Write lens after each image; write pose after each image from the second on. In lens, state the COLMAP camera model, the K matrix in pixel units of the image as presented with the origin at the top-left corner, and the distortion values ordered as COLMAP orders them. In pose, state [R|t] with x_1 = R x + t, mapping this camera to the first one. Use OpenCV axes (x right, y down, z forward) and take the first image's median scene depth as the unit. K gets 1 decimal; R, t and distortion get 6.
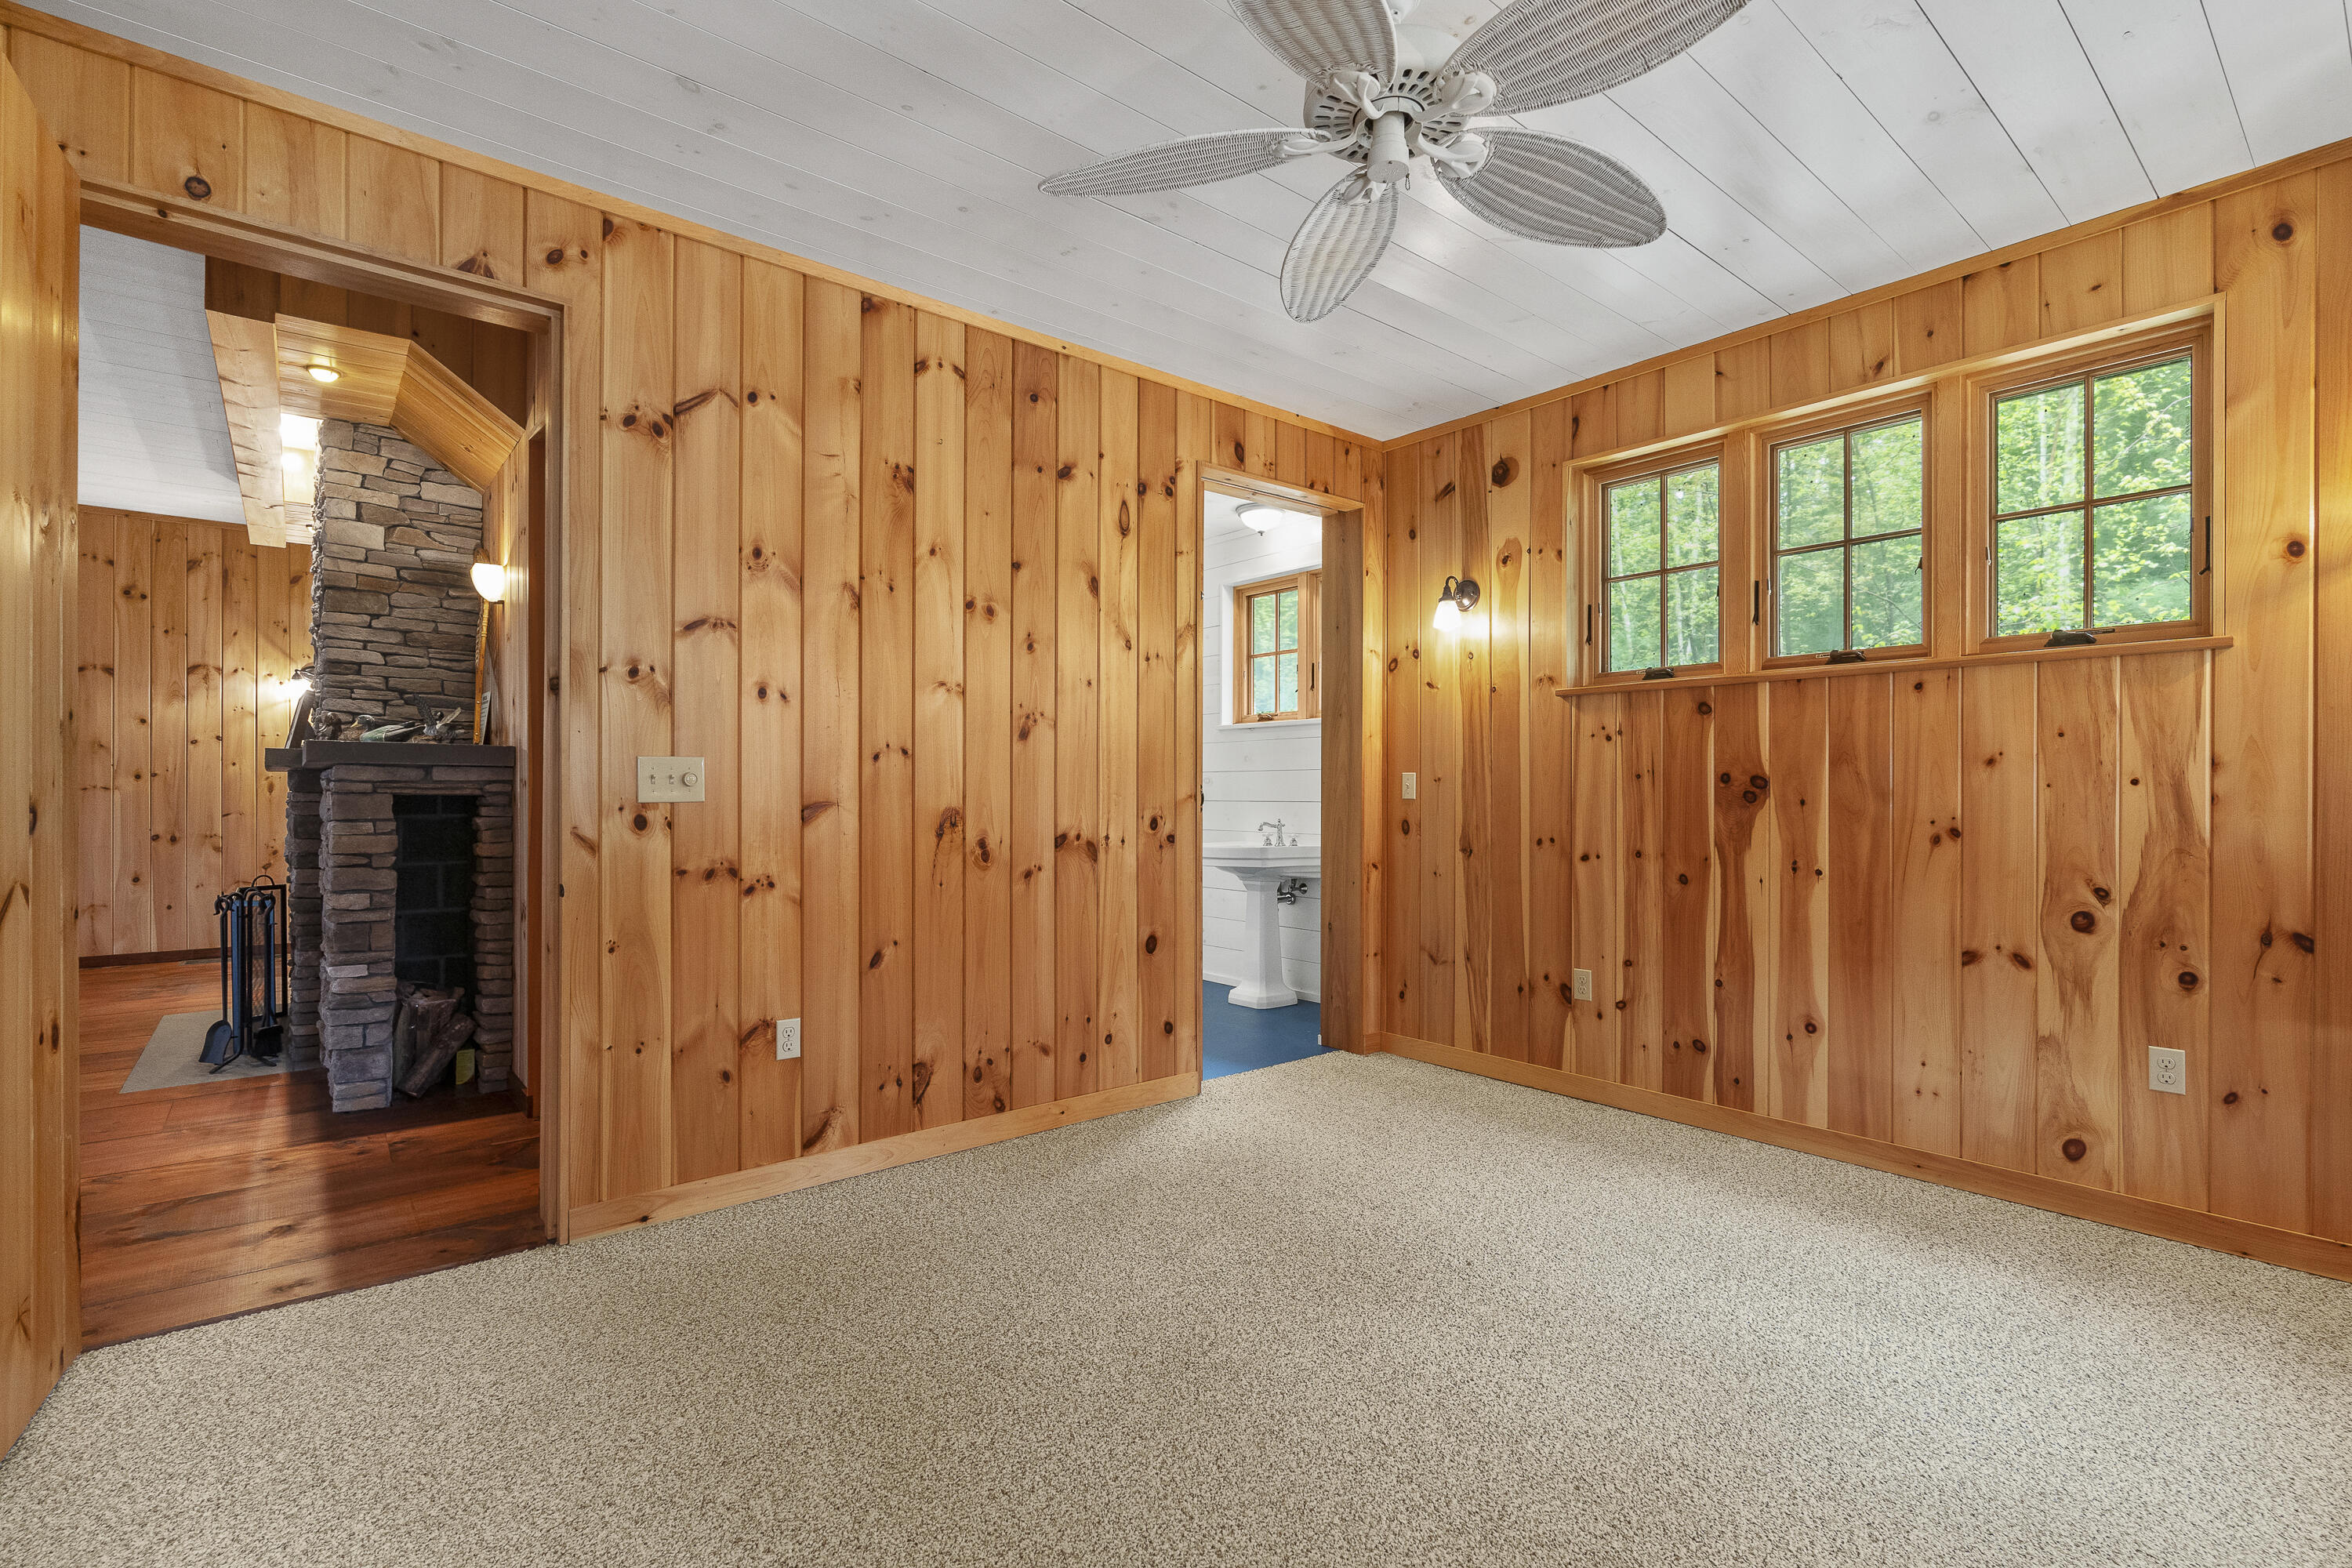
lens RADIAL K [[1075.0, 0, 1174.8], [0, 1075.0, 790.8], [0, 0, 1]] dist [-0.009405, 0.007331]
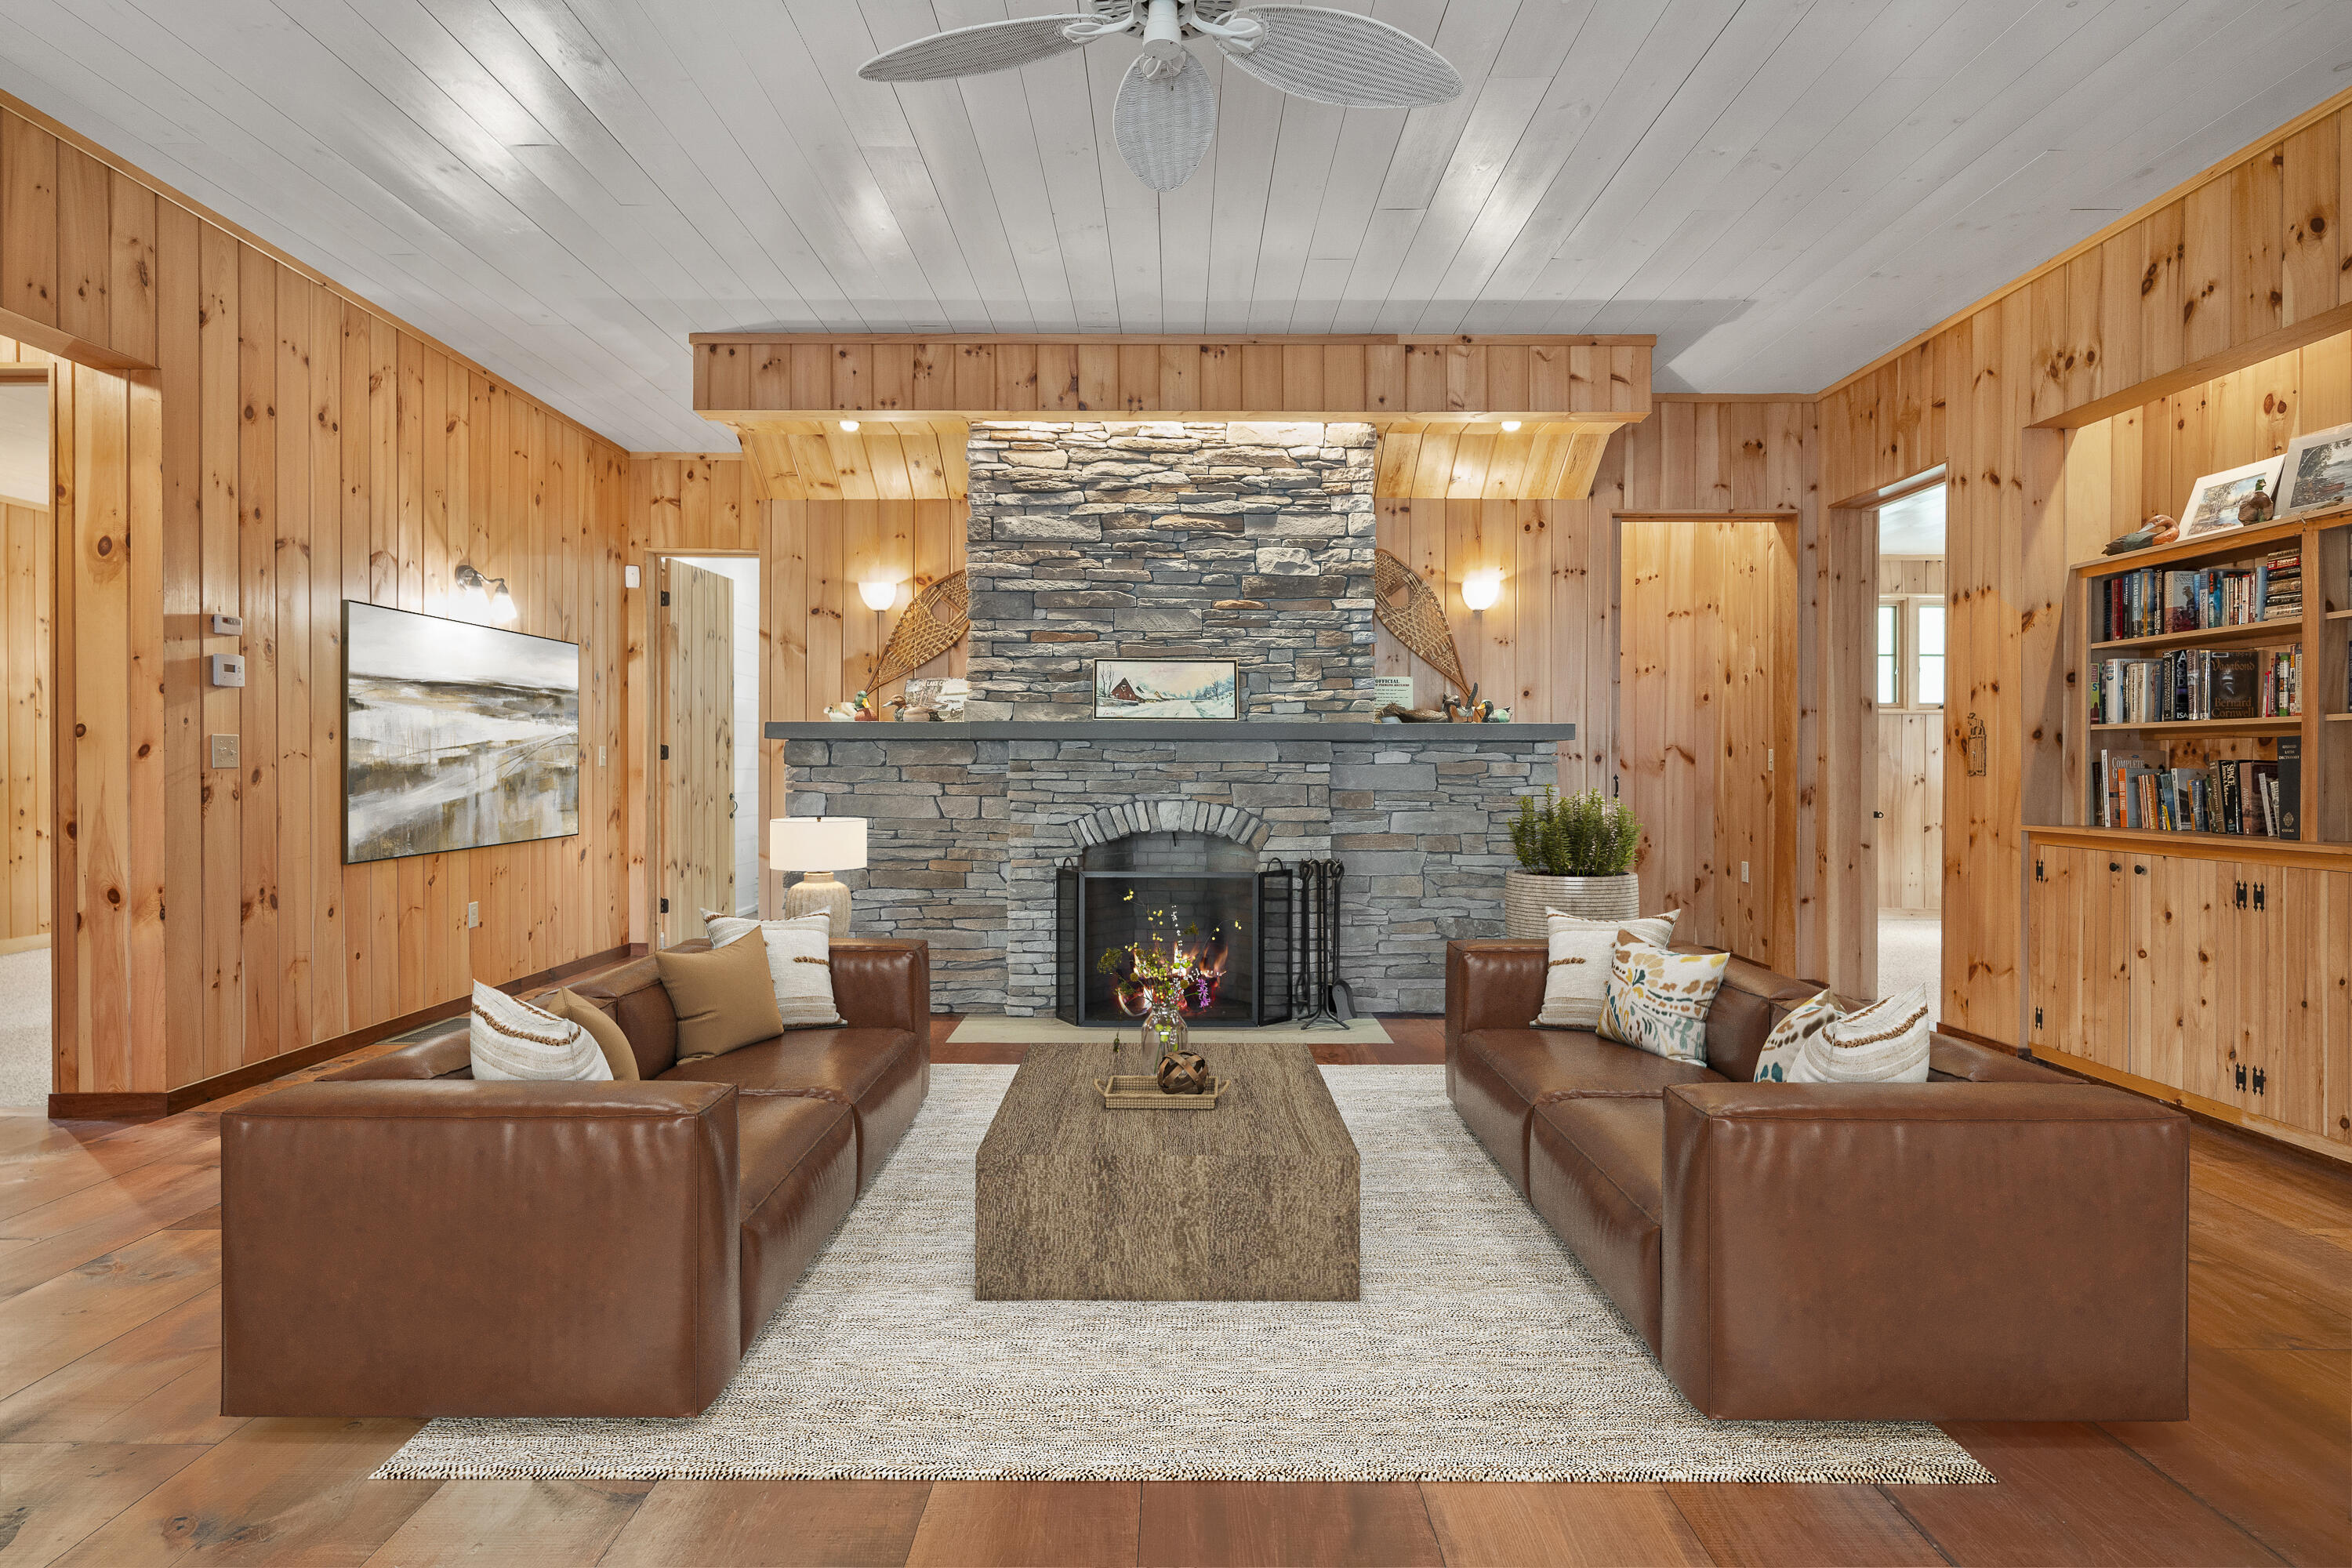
lens RADIAL K [[1272.4, 0, 1174.1], [0, 1272.4, 774.4], [0, 0, 1]] dist [-0.002716, 0.001380]
pose [[0.635313, -0.006716, 0.772225, -1.224298], [-0.002229, 0.999942, 0.010531, -0.000523], [-0.772251, -0.008412, 0.635262, 0.208144]]
